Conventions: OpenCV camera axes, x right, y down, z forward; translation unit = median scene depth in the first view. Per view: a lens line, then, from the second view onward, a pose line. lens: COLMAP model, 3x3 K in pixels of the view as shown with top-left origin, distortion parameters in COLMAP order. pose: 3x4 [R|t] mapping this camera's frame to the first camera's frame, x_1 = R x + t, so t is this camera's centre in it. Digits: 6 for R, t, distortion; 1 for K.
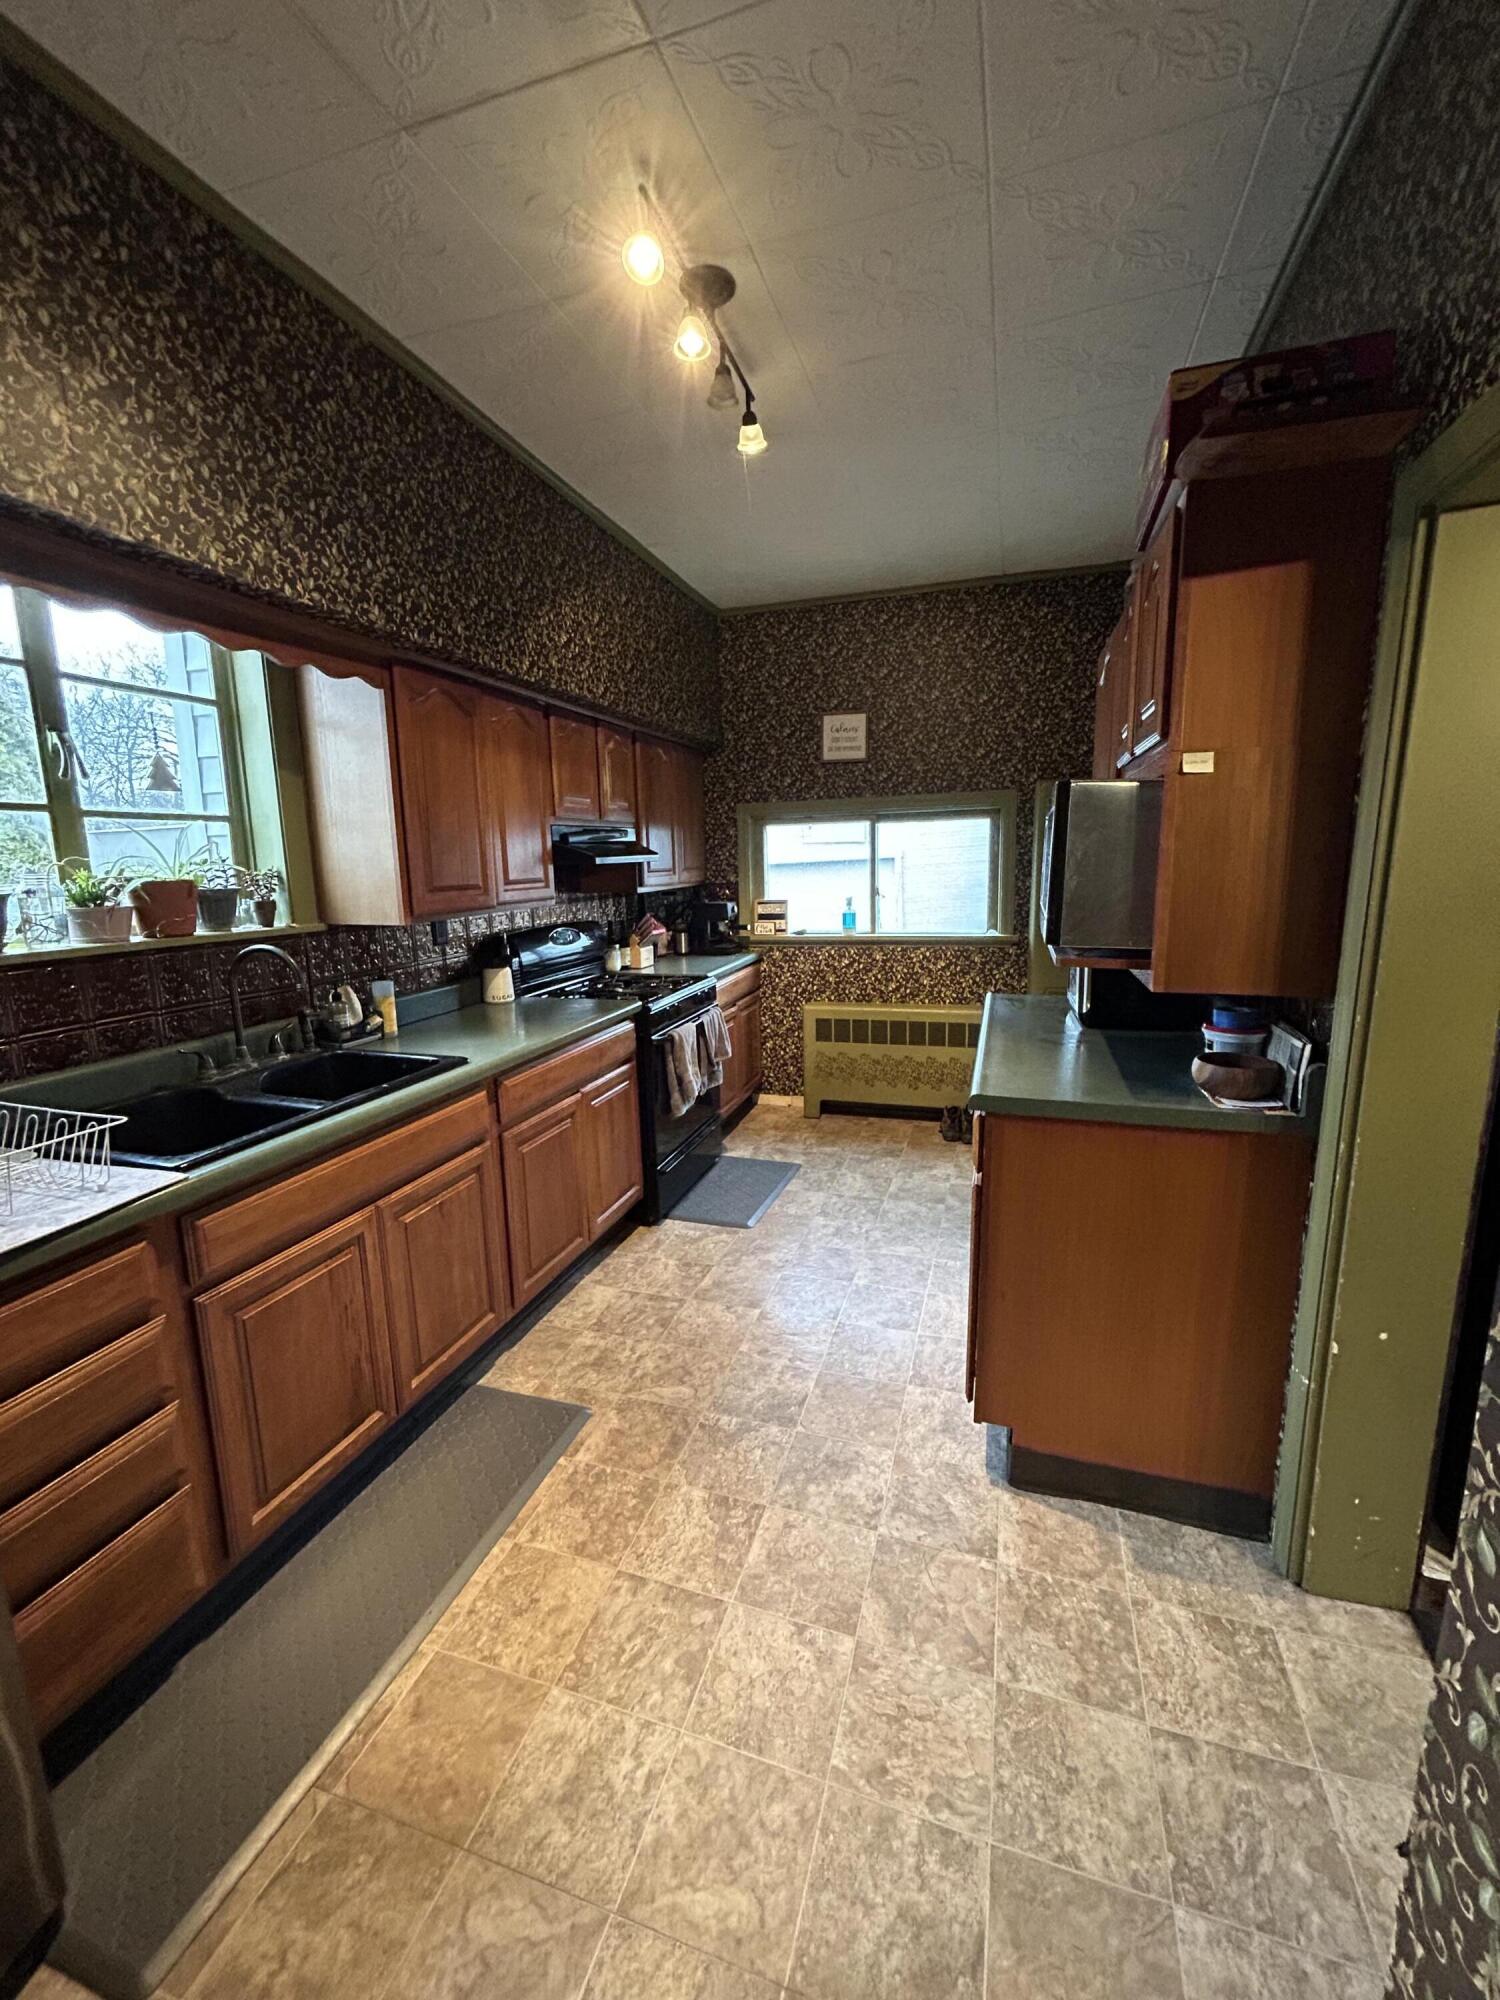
lens RADIAL K [[810.2, 0, 750.4], [0, 810.2, 1003.6], [0, 0, 1]] dist [-0.000507, 0.000383]
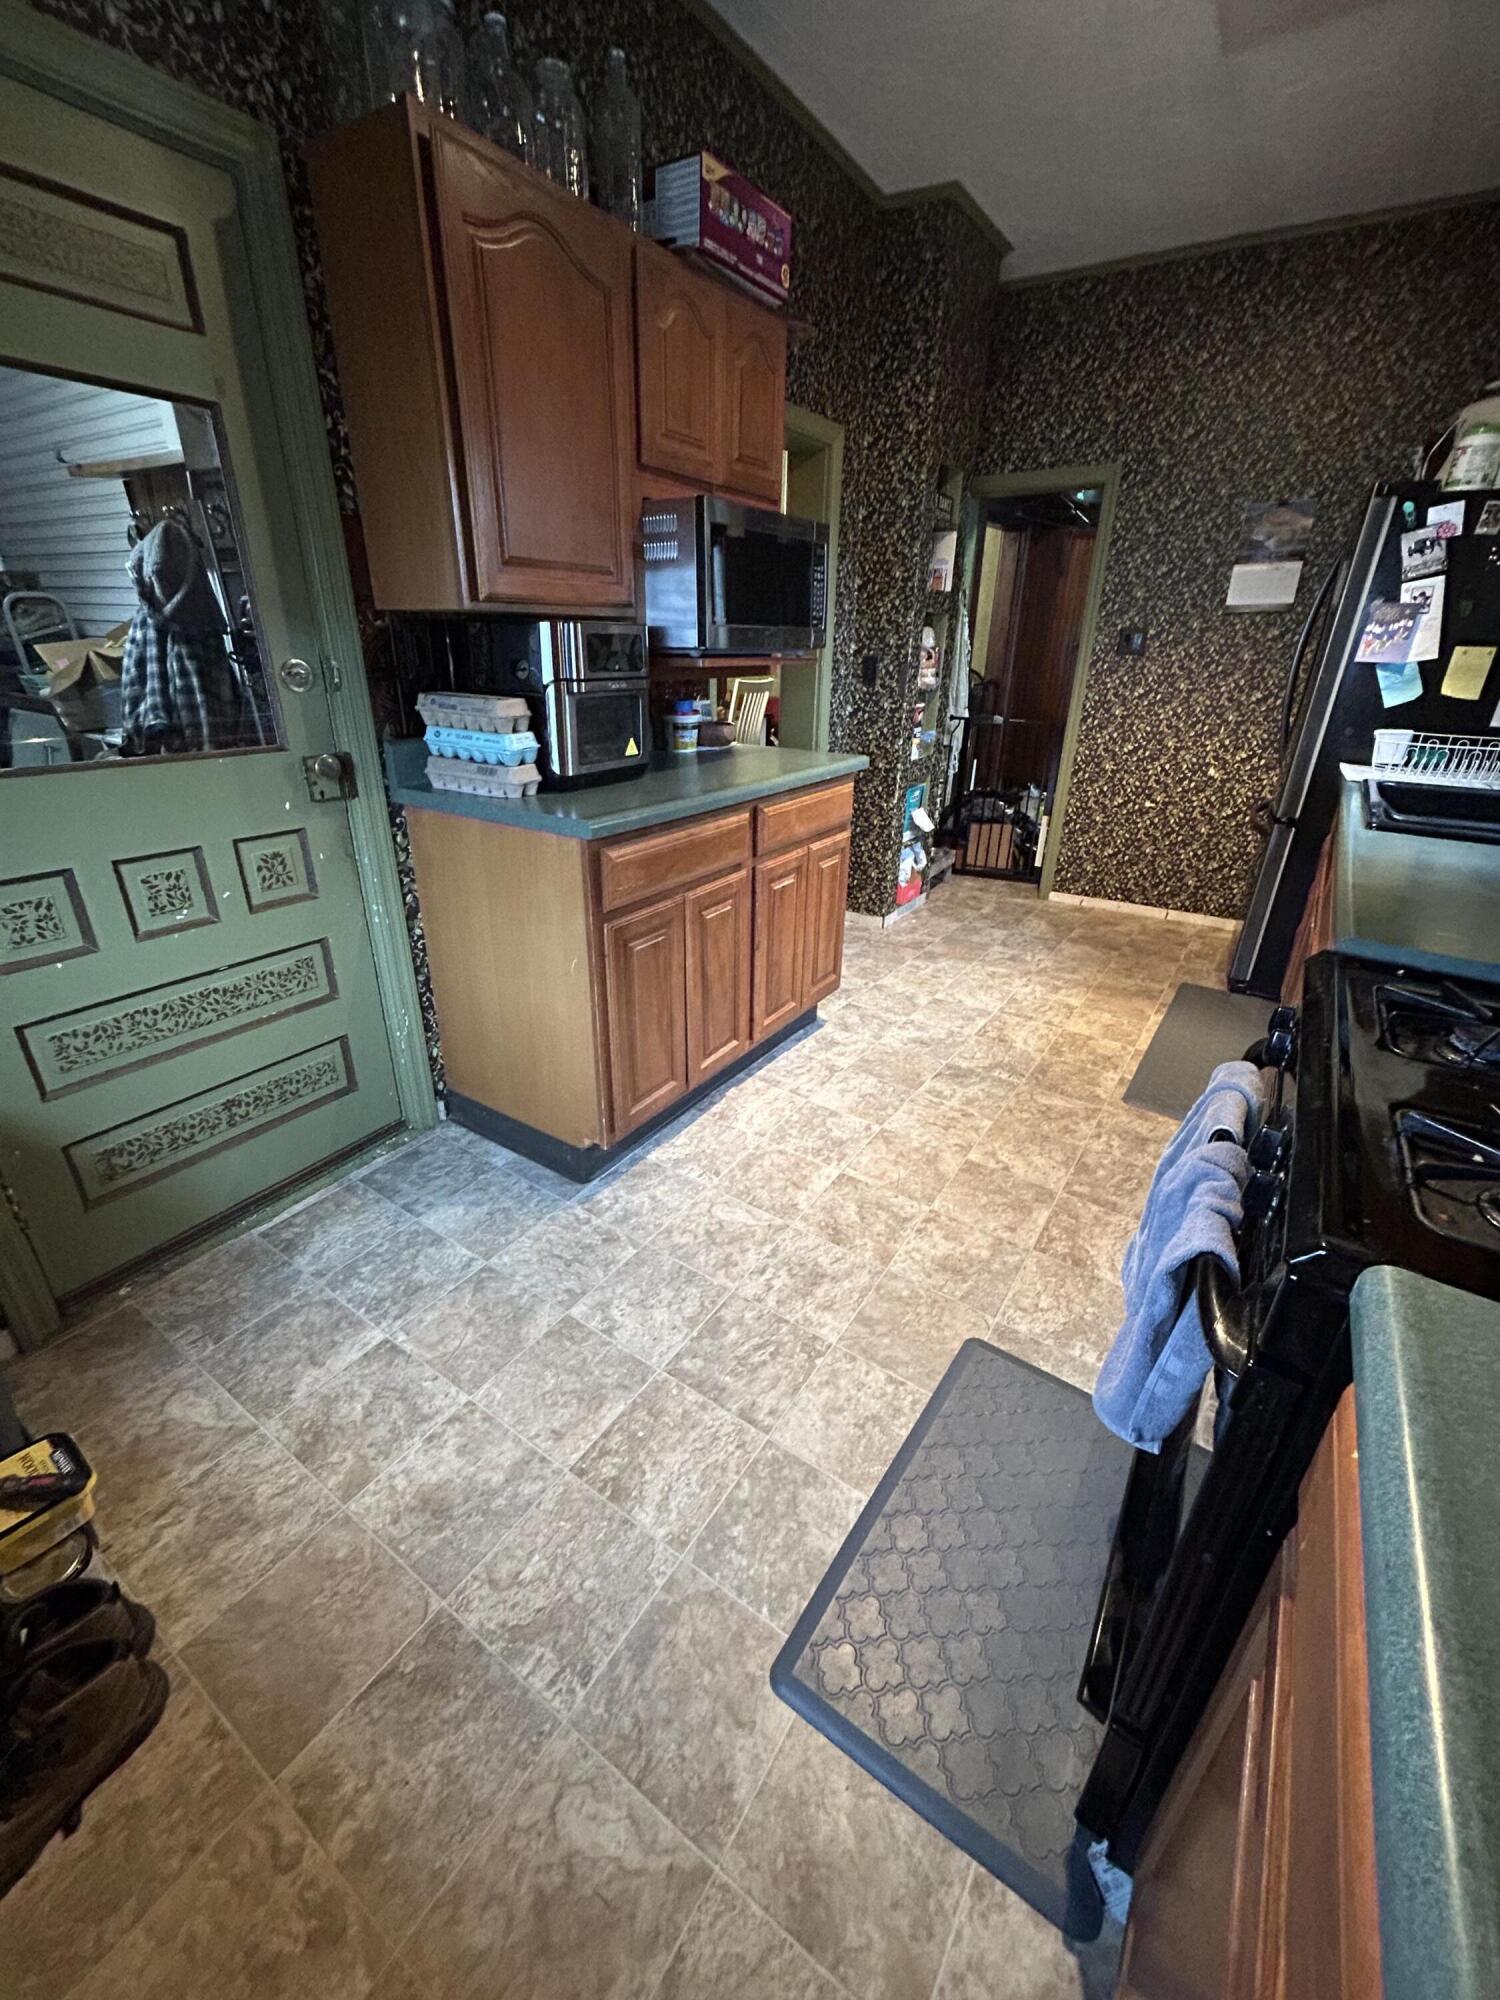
lens RADIAL K [[810.2, 0, 750.4], [0, 810.2, 1003.6], [0, 0, 1]] dist [-0.000507, 0.000383]
pose [[-0.962576, -0.113065, 0.246299, 0.042459], [0.047661, 0.824027, 0.564543, -0.257242], [-0.266787, 0.555154, -0.787800, 1.754650]]
